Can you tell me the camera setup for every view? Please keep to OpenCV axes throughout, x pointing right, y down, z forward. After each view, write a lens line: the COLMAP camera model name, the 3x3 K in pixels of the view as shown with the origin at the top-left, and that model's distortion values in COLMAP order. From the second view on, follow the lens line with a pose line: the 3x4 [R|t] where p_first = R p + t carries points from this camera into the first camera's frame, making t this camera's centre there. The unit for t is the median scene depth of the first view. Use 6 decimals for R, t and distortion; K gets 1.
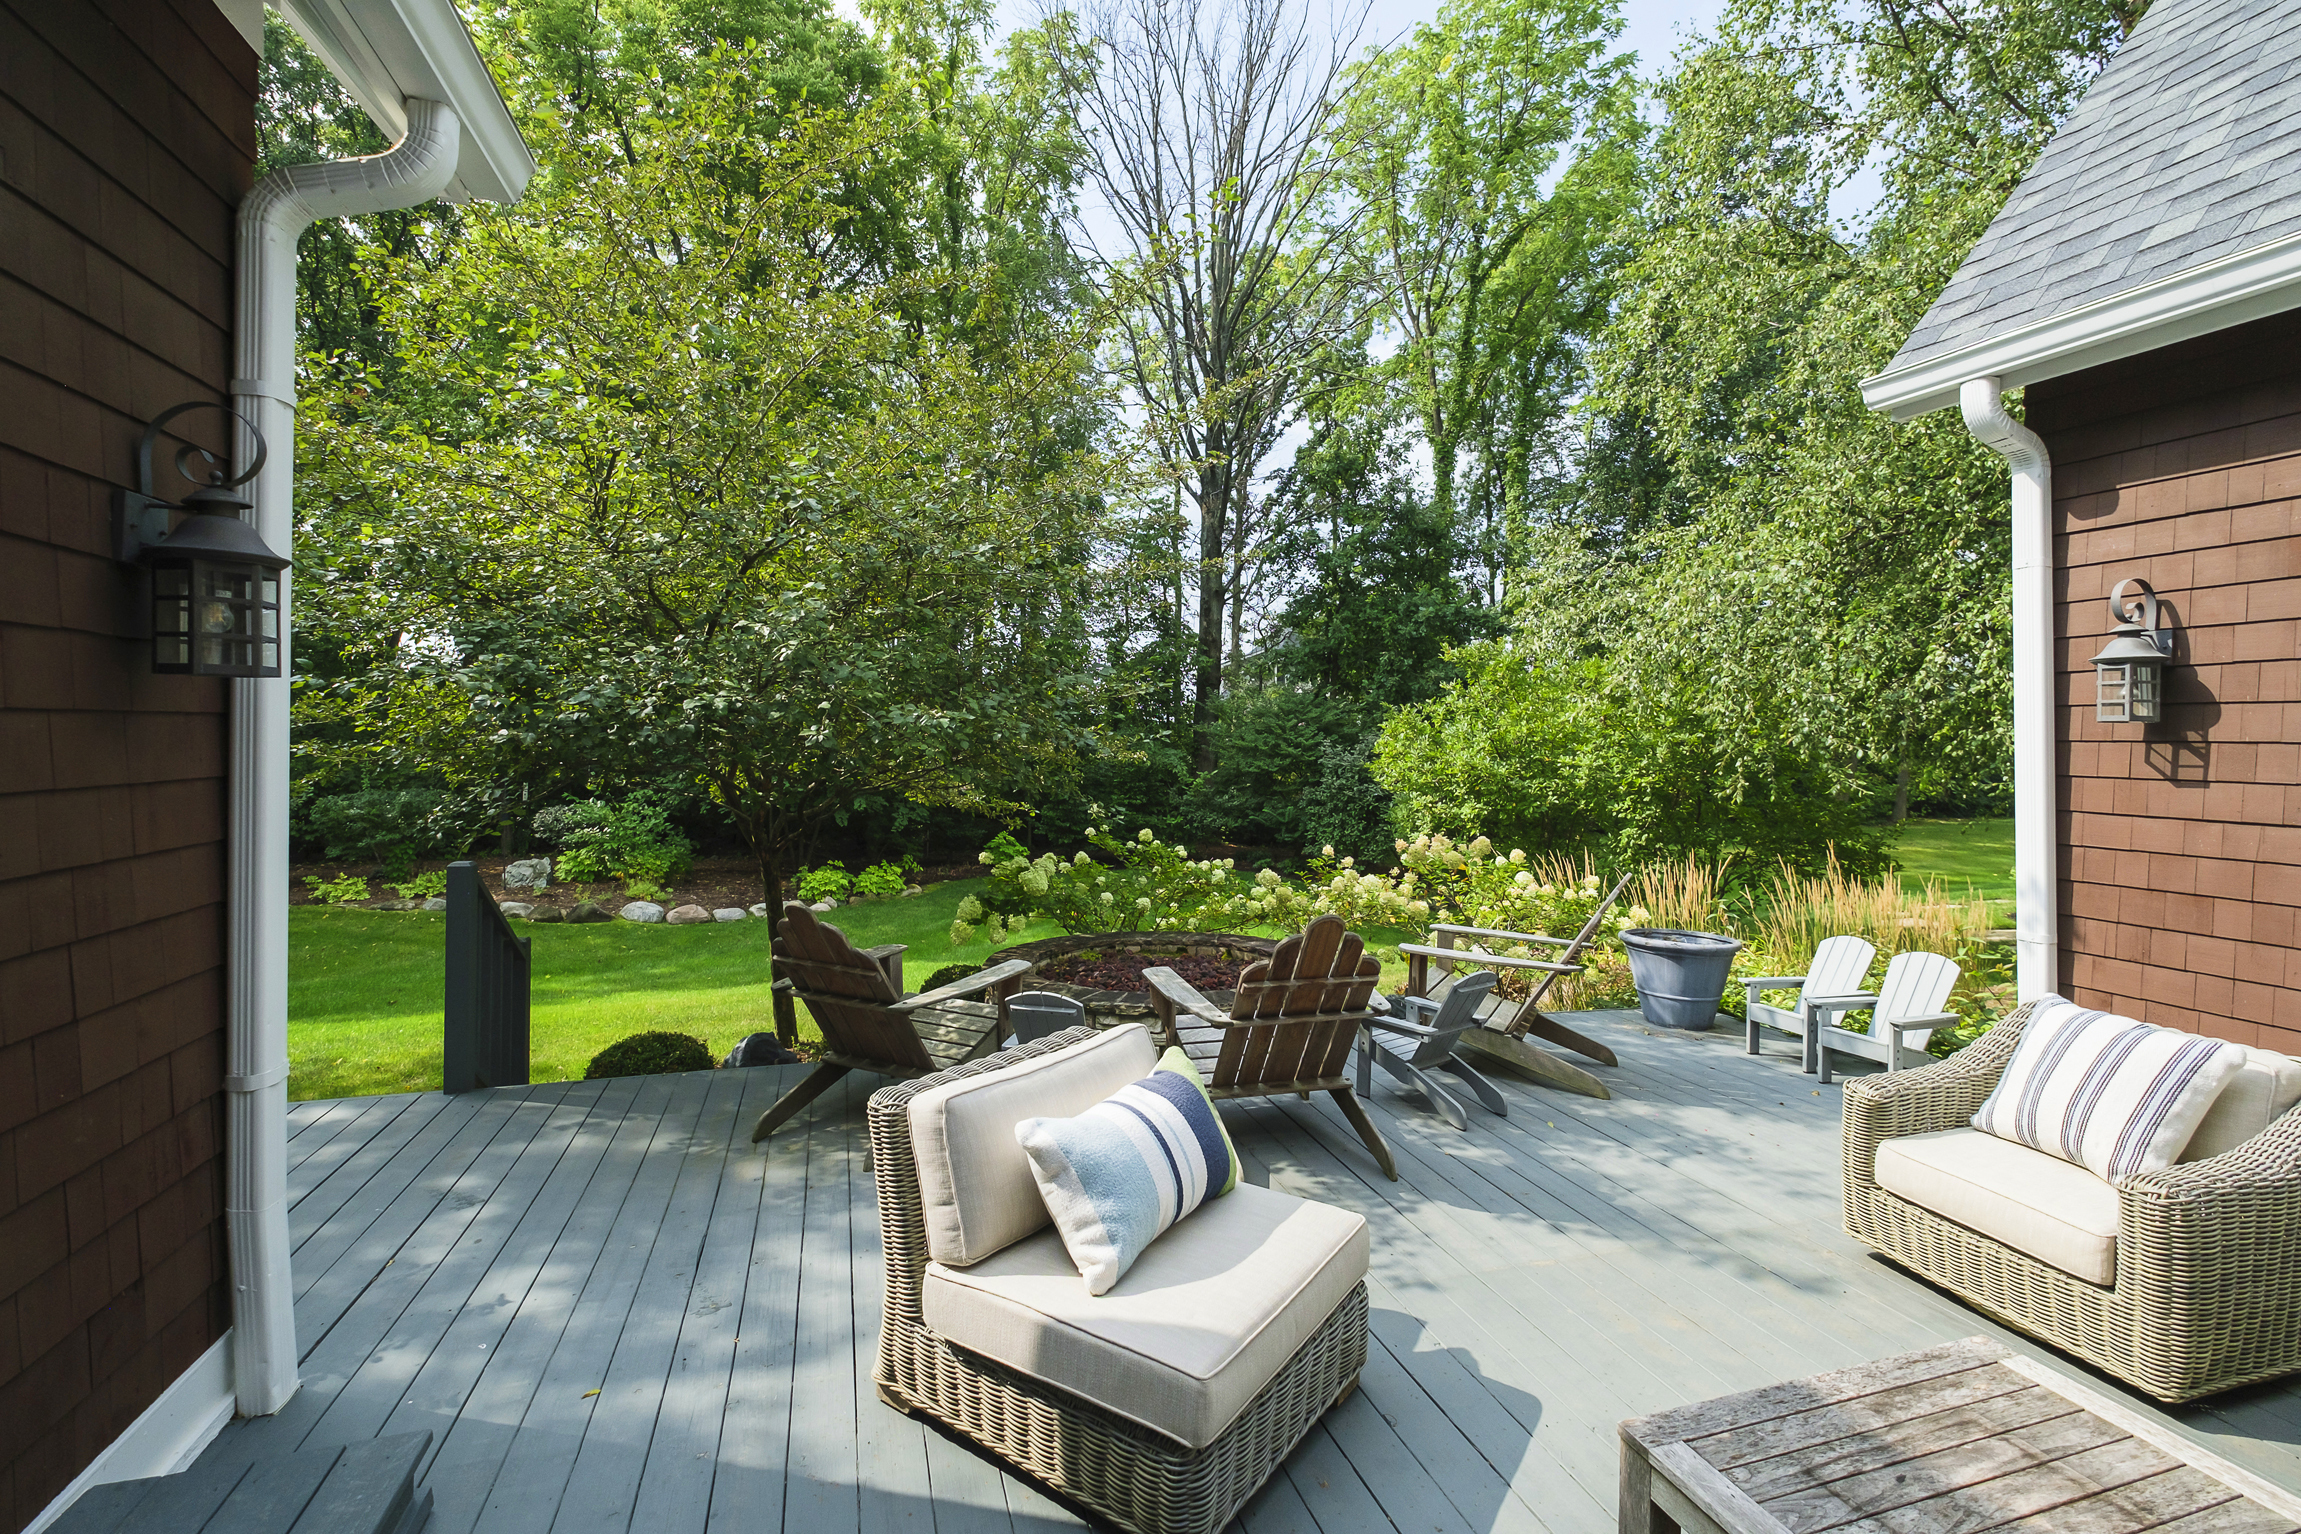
lens RADIAL K [[1024.0, 0, 1152.0], [0, 1024.0, 753.7], [0, 0, 1]] dist [-0.000211, -0.000088]
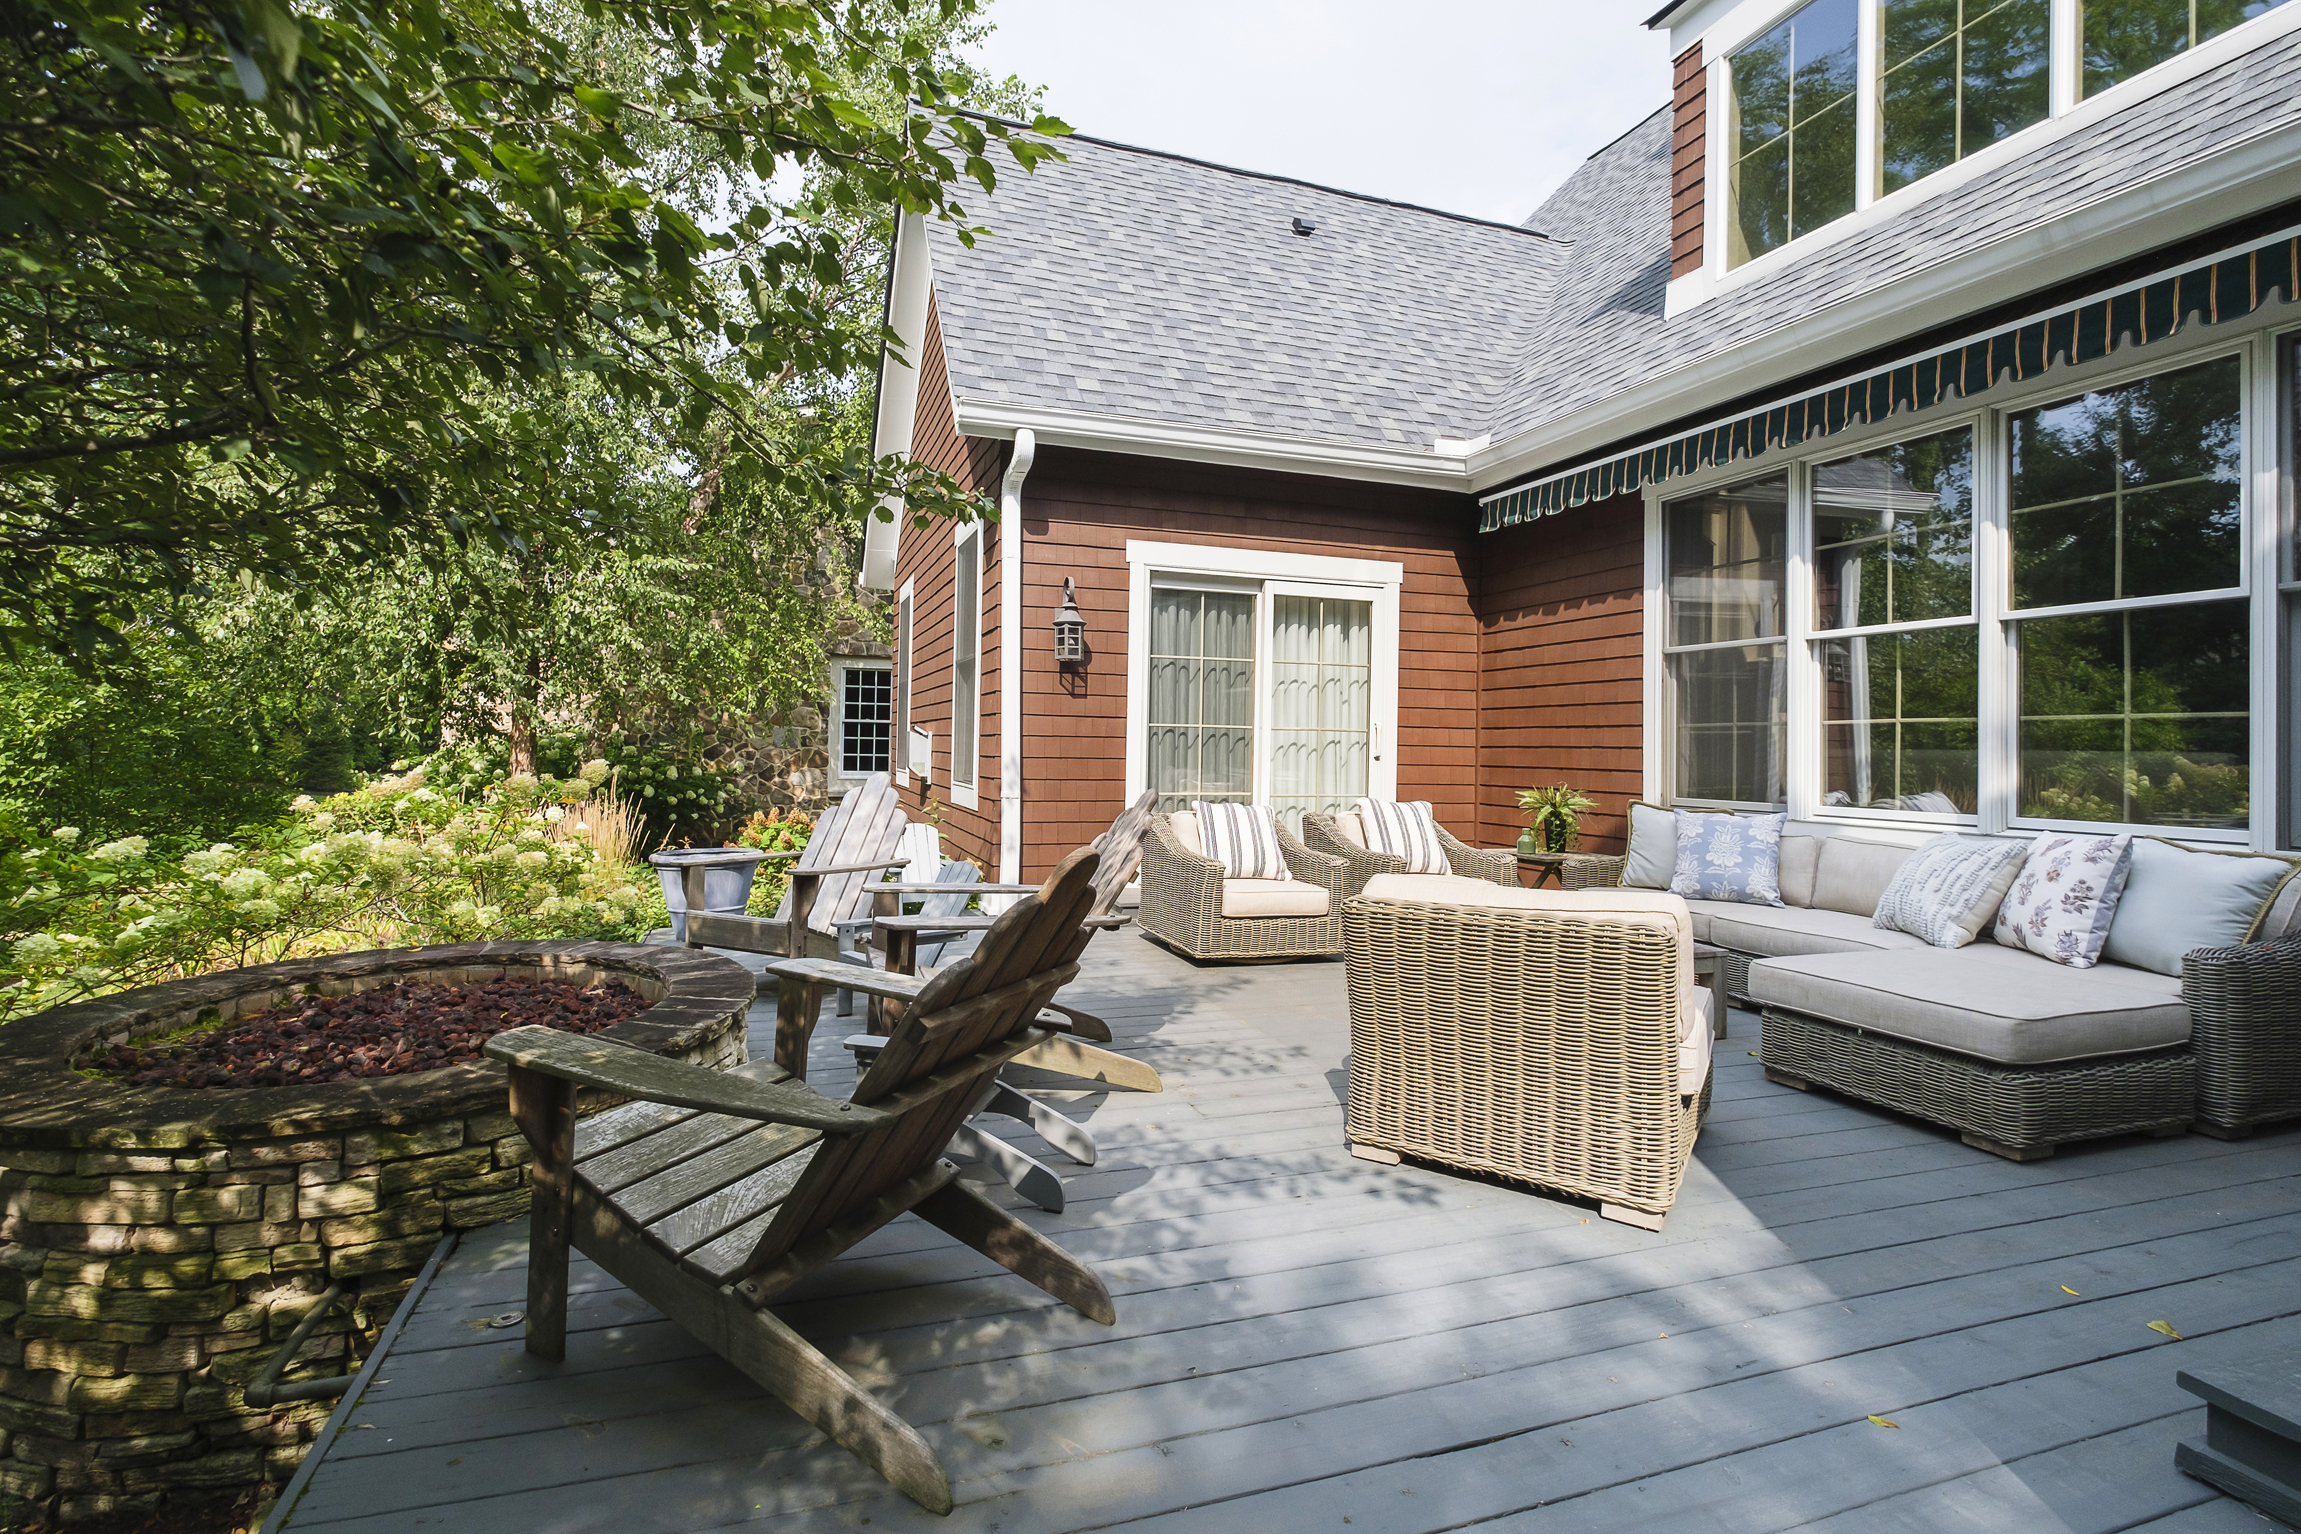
lens RADIAL K [[1024.0, 0, 1103.7], [0, 1024.0, 730.6], [0, 0, 1]] dist [-0.000211, -0.000088]
pose [[-0.000017, 0.006085, 0.999981, -0.788895], [-0.006355, 0.999961, -0.006085, 0.101418], [-0.999980, -0.006355, 0.000022, 0.967514]]
